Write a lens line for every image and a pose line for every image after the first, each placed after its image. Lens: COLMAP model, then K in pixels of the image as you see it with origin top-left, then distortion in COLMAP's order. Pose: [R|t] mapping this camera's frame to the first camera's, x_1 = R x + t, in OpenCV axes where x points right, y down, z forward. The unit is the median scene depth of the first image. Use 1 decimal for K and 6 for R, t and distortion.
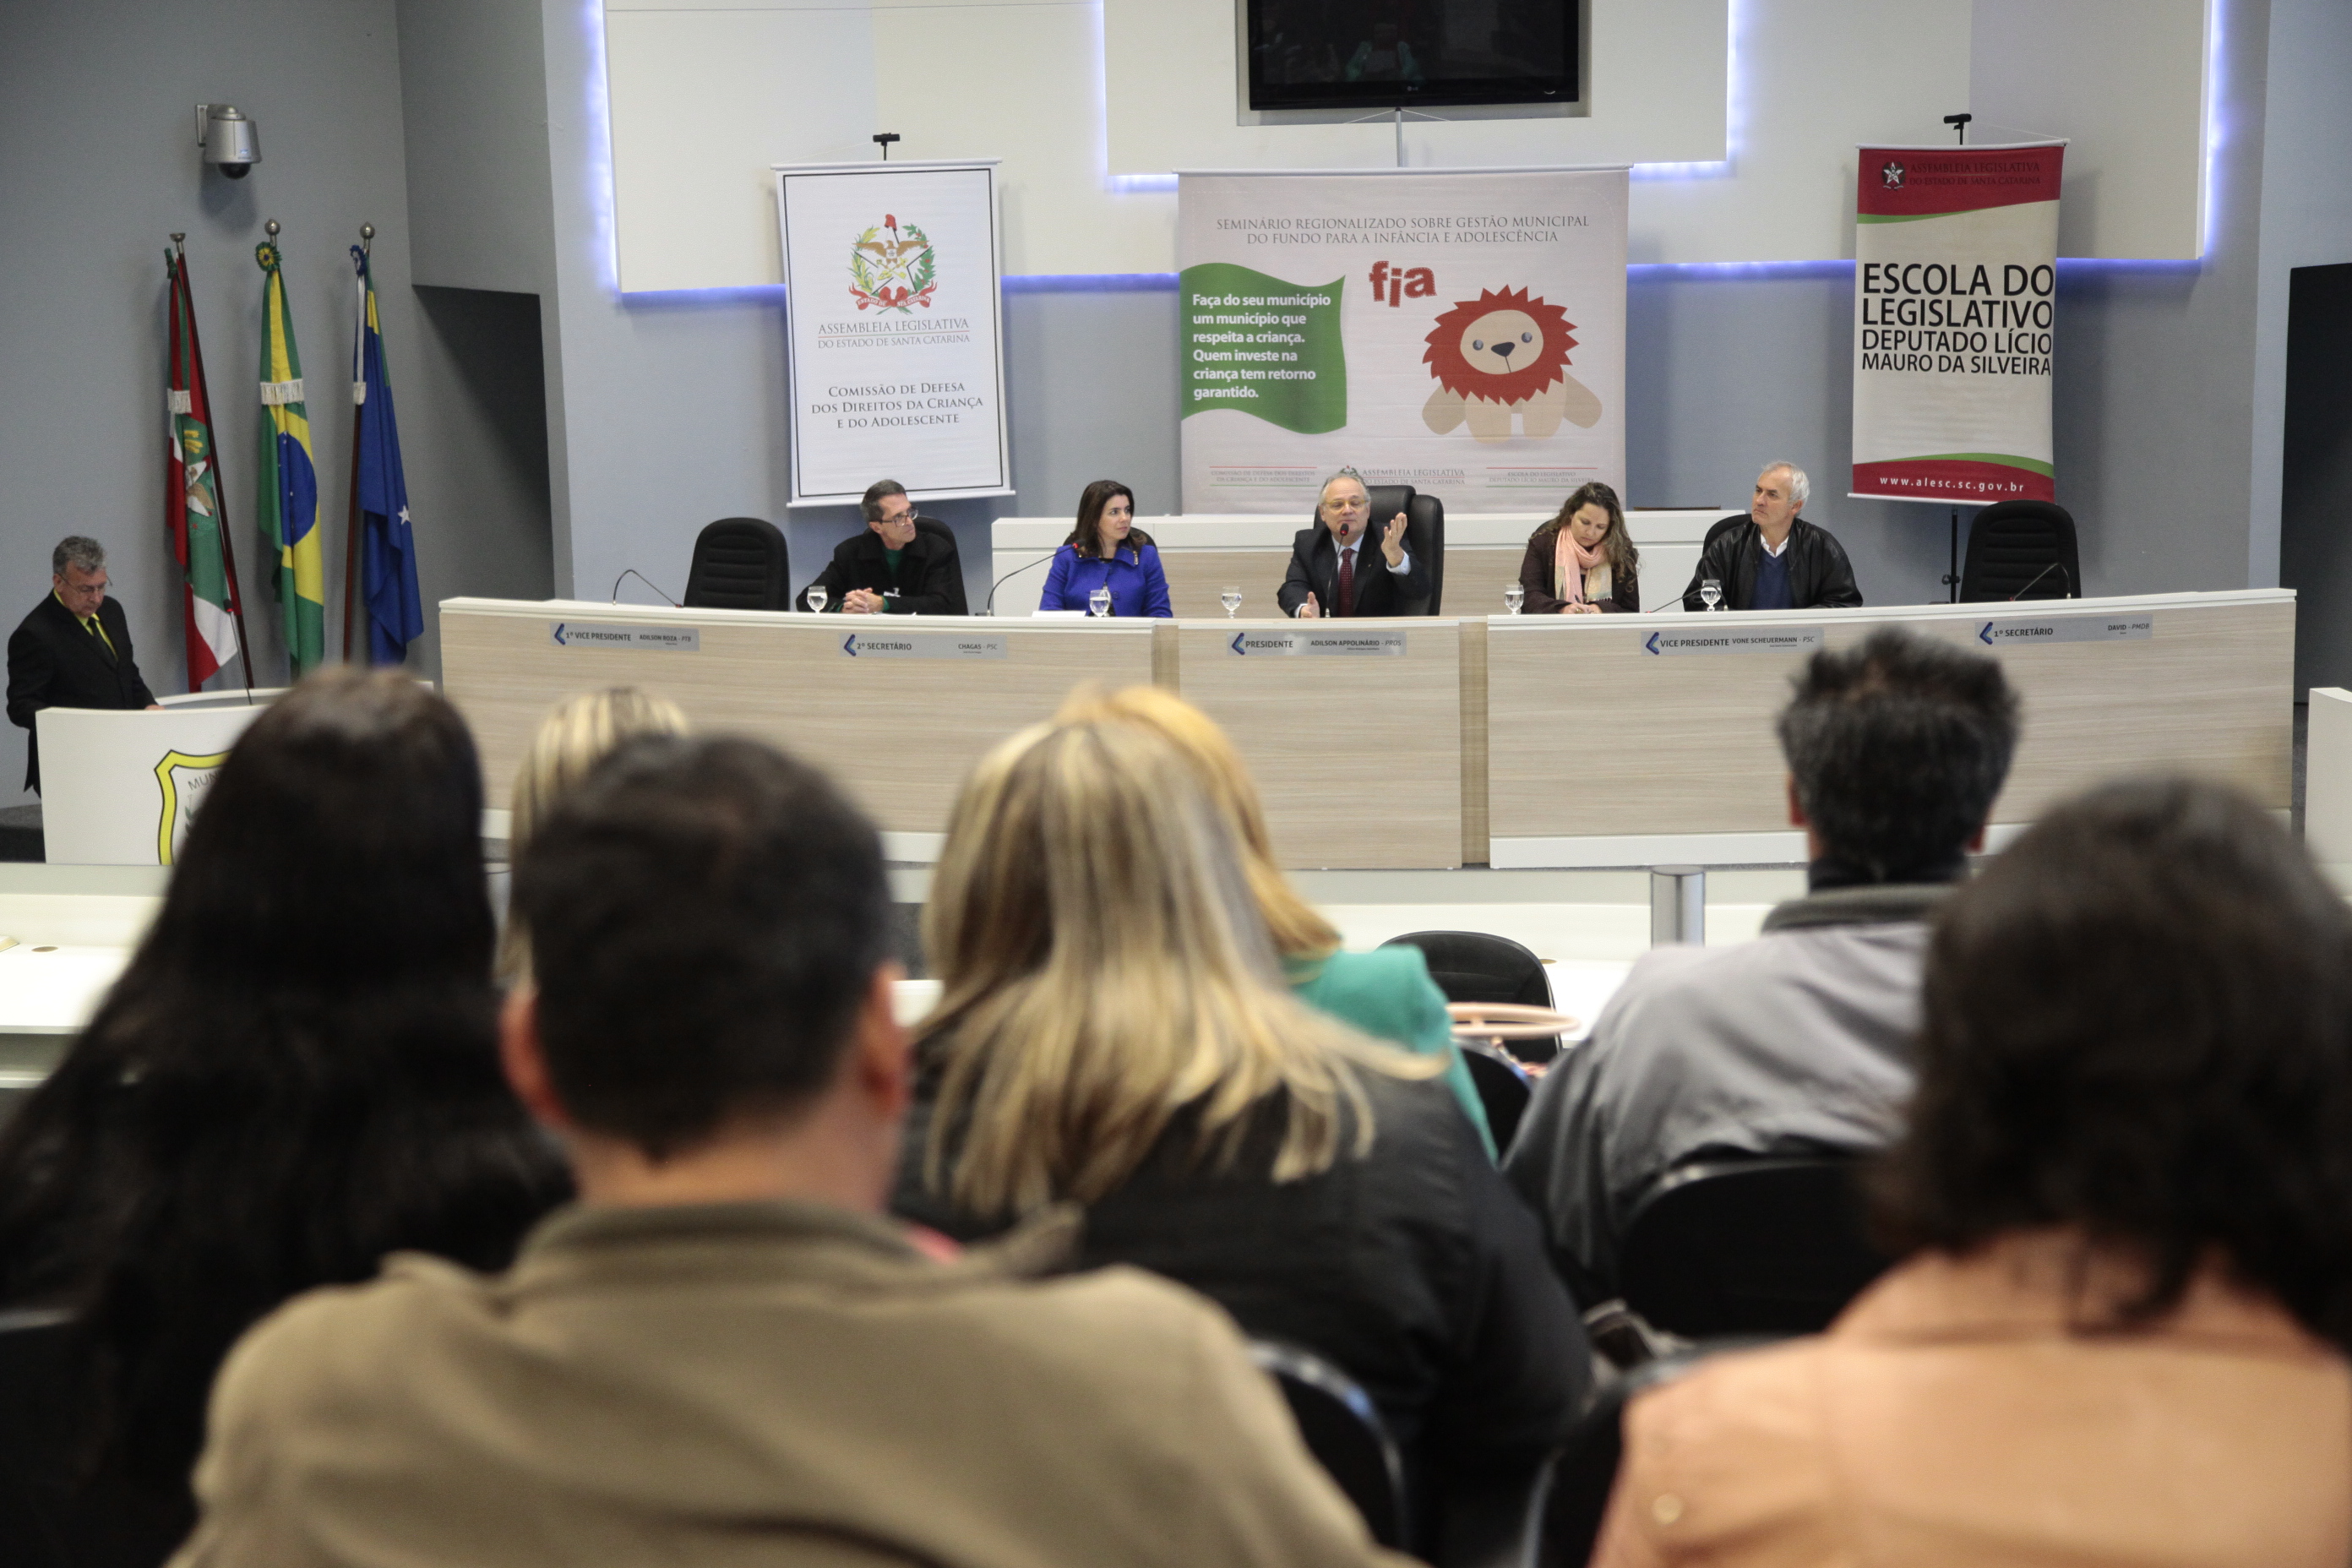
lens RADIAL K [[4311.4, 0, 1178.2], [0, 4311.4, 768.8], [0, 0, 1]] dist [0.312402, 0.000000]
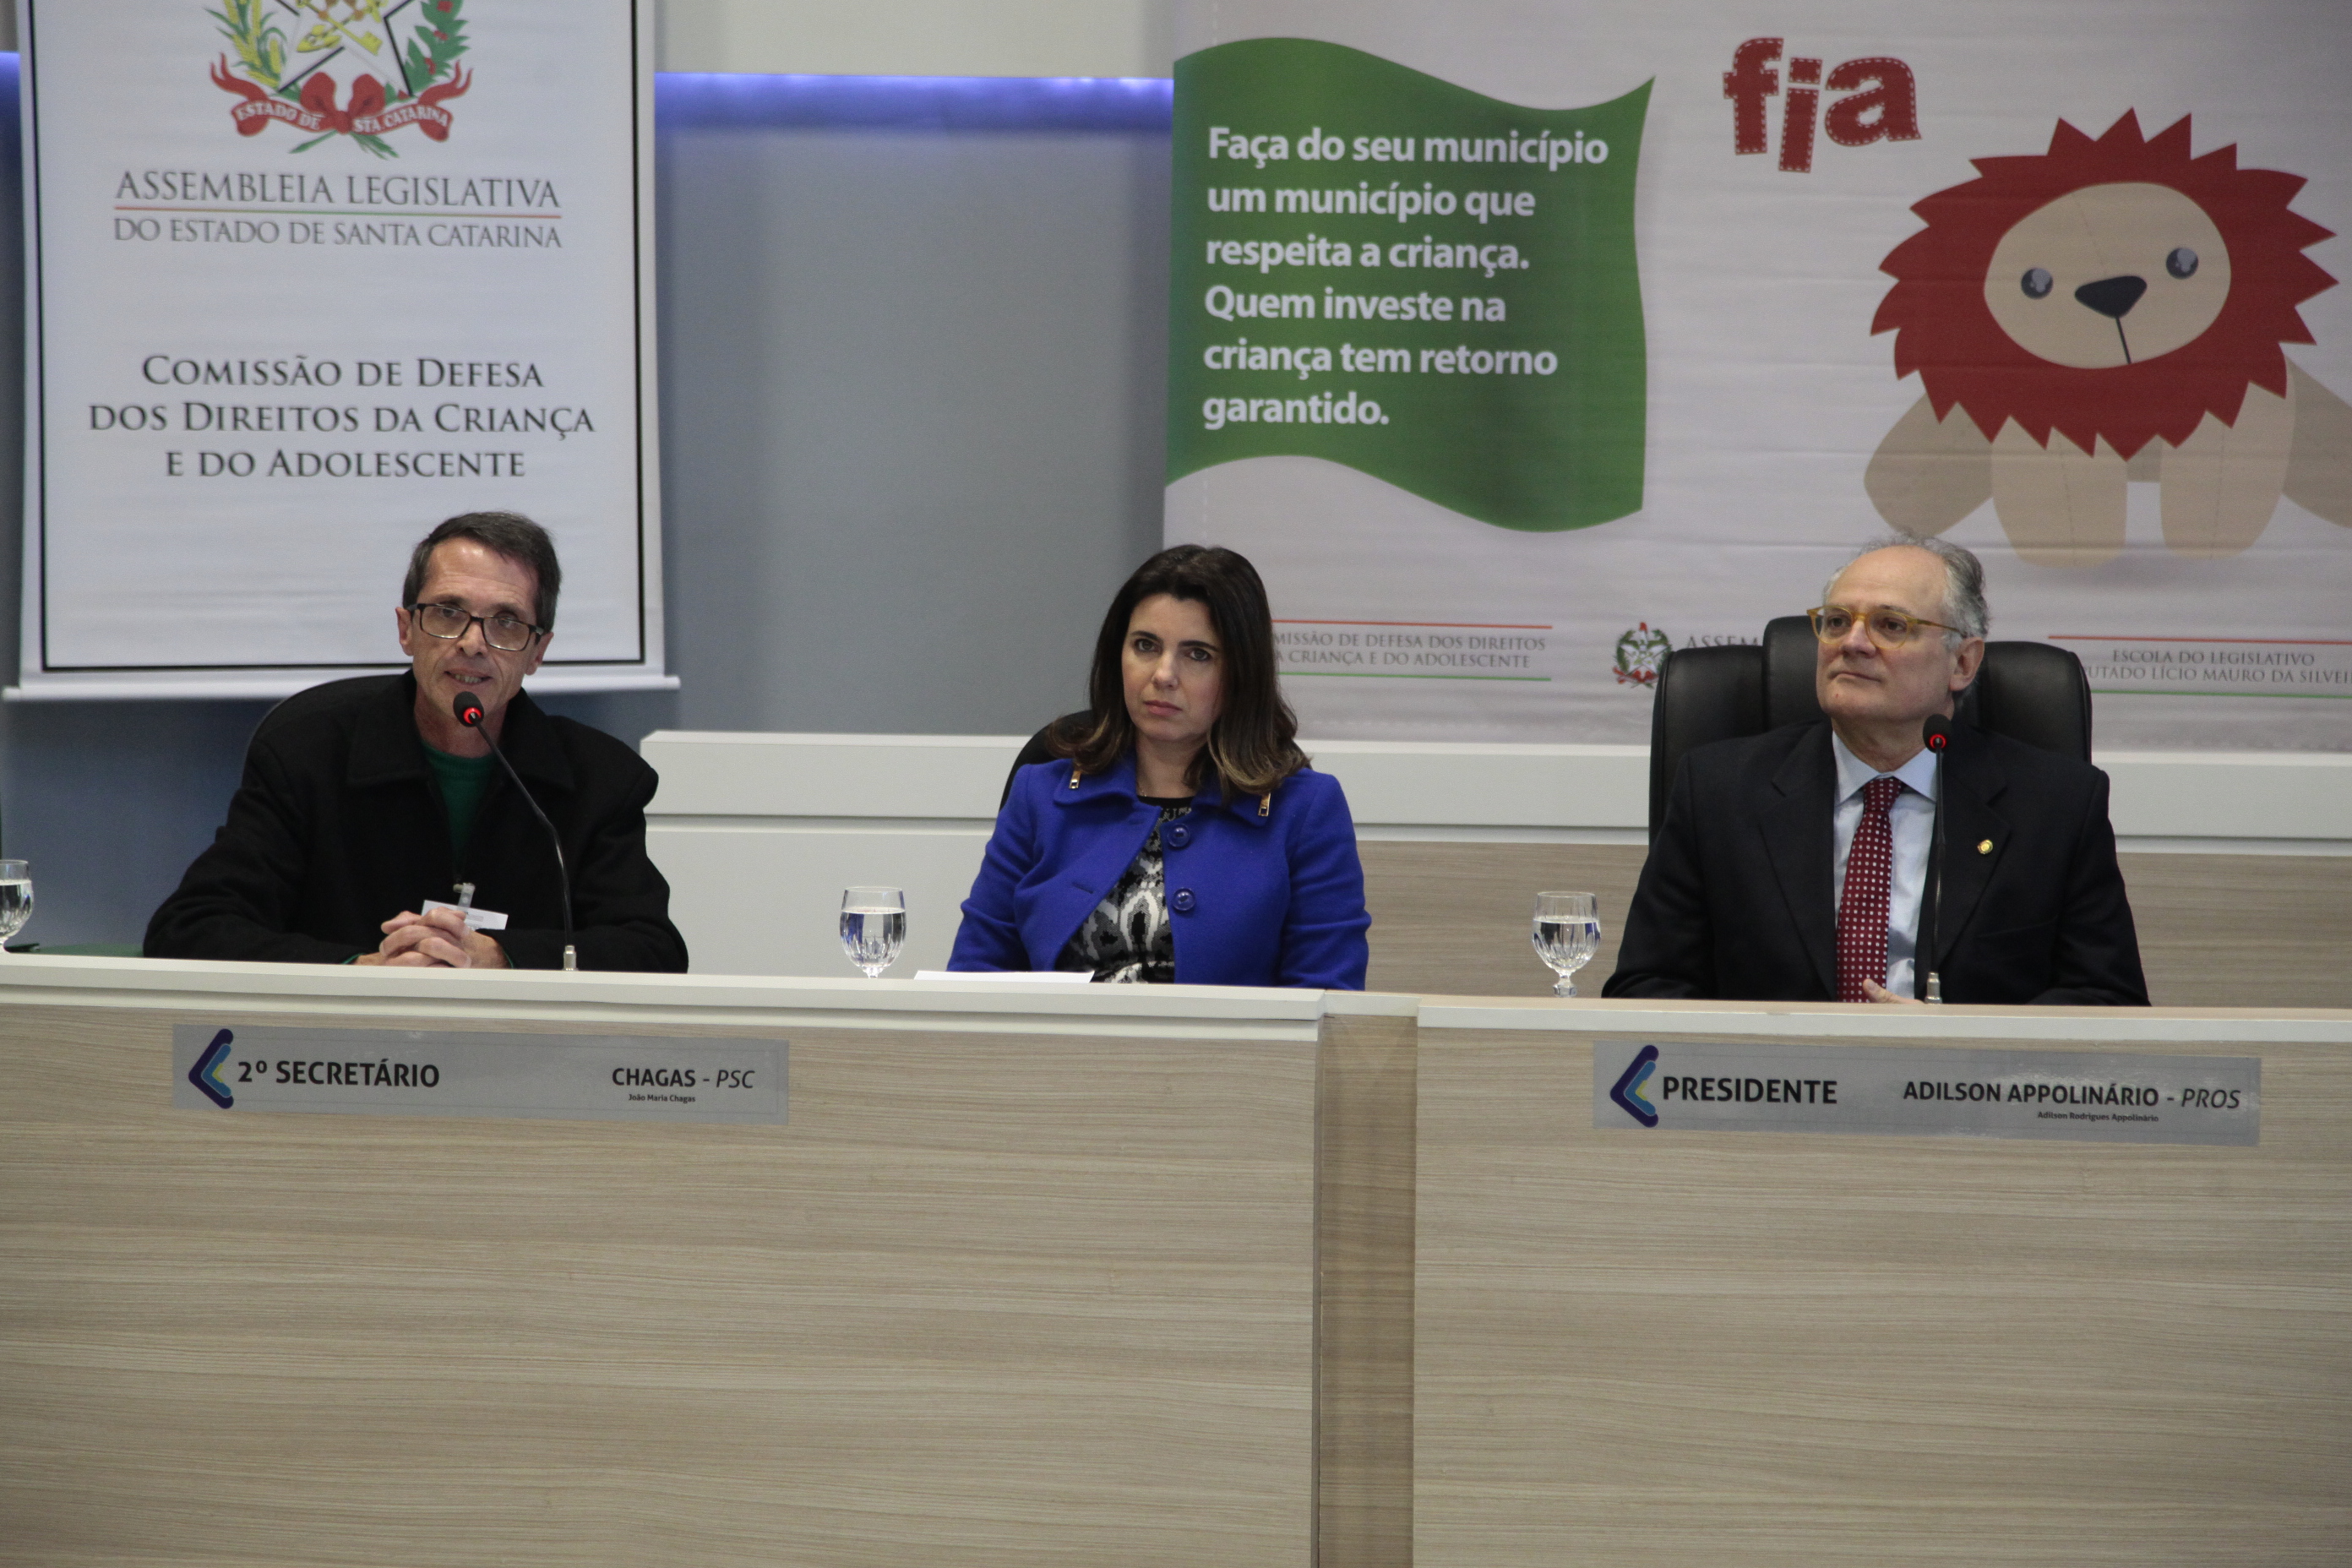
lens RADIAL K [[6463.9, 0, 1154.5], [0, 6463.9, 789.8], [0, 0, 1]] dist [0.622090, 0.000000]
pose [[0.996498, 0.026518, 0.079297, -0.041956], [-0.019073, 0.995464, -0.093208, -0.007008], [-0.081409, 0.091369, 0.992484, 0.487718]]
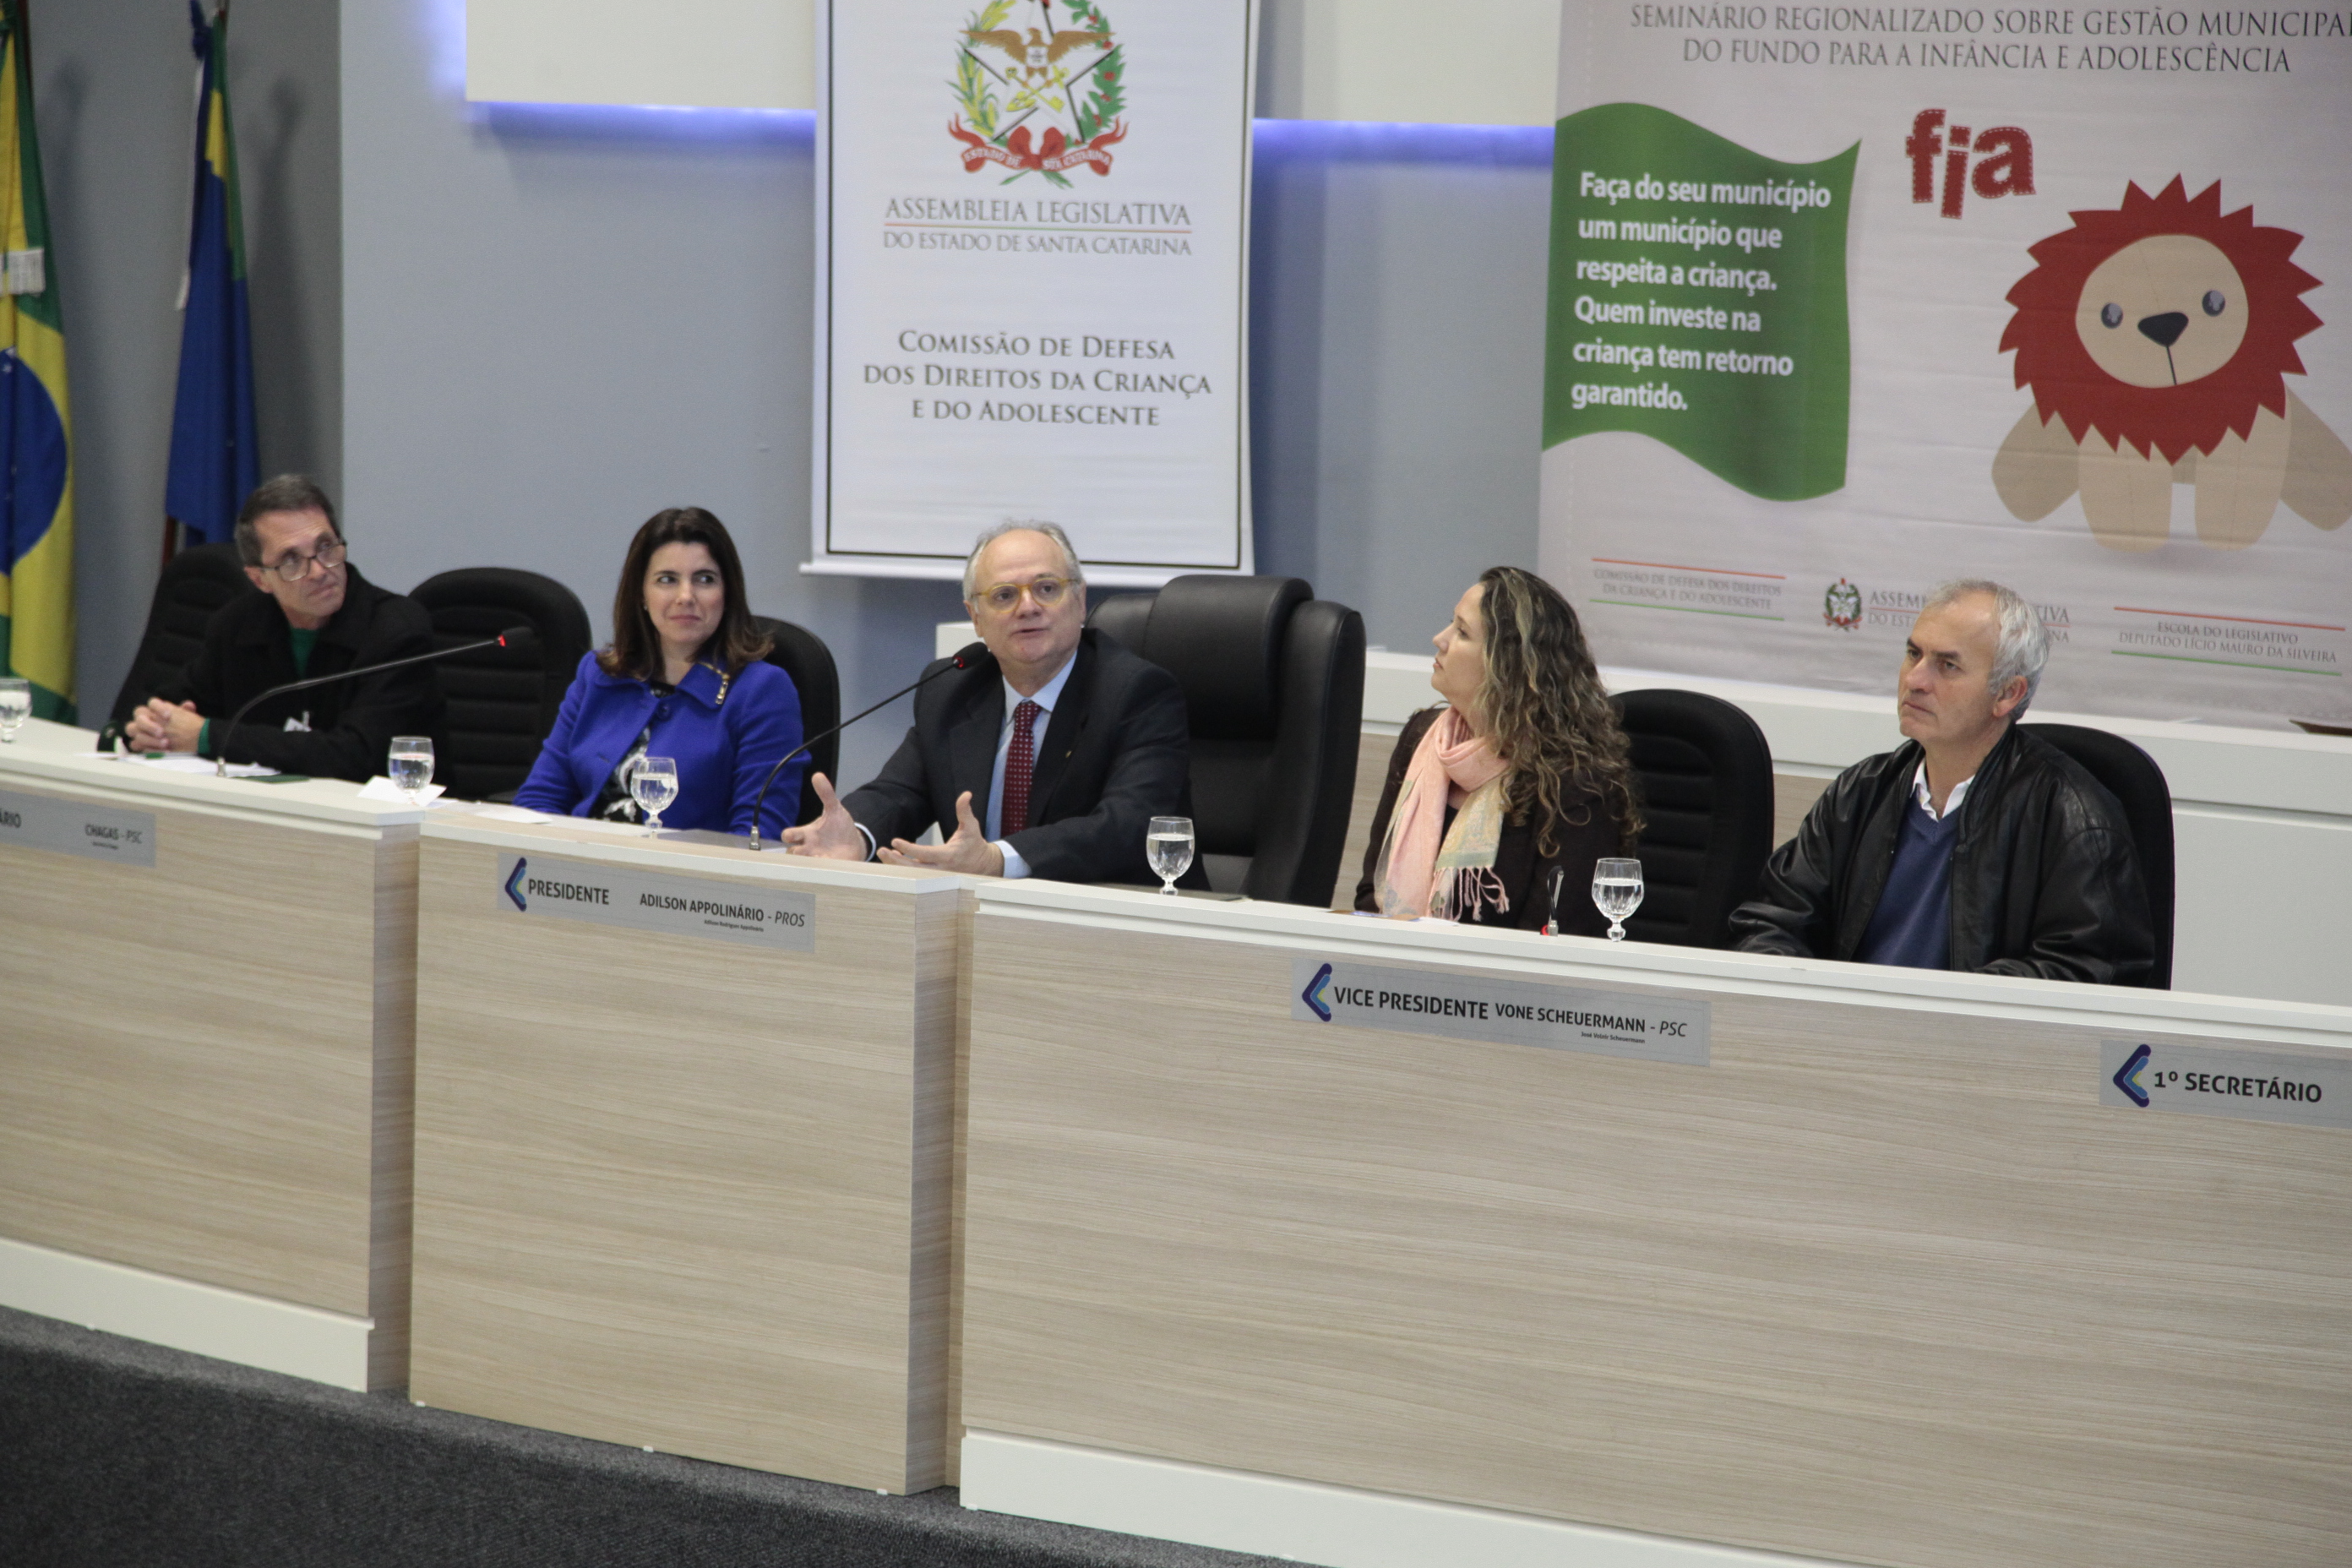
lens RADIAL K [[6729.3, 0, 1160.7], [0, 6729.3, 788.9], [0, 0, 1]] dist [0.685357, 0.000000]
pose [[0.849815, 0.098369, -0.517820, 0.339929], [-0.126439, 0.991791, -0.019096, -0.027823], [0.511691, 0.081701, 0.855276, 0.387925]]
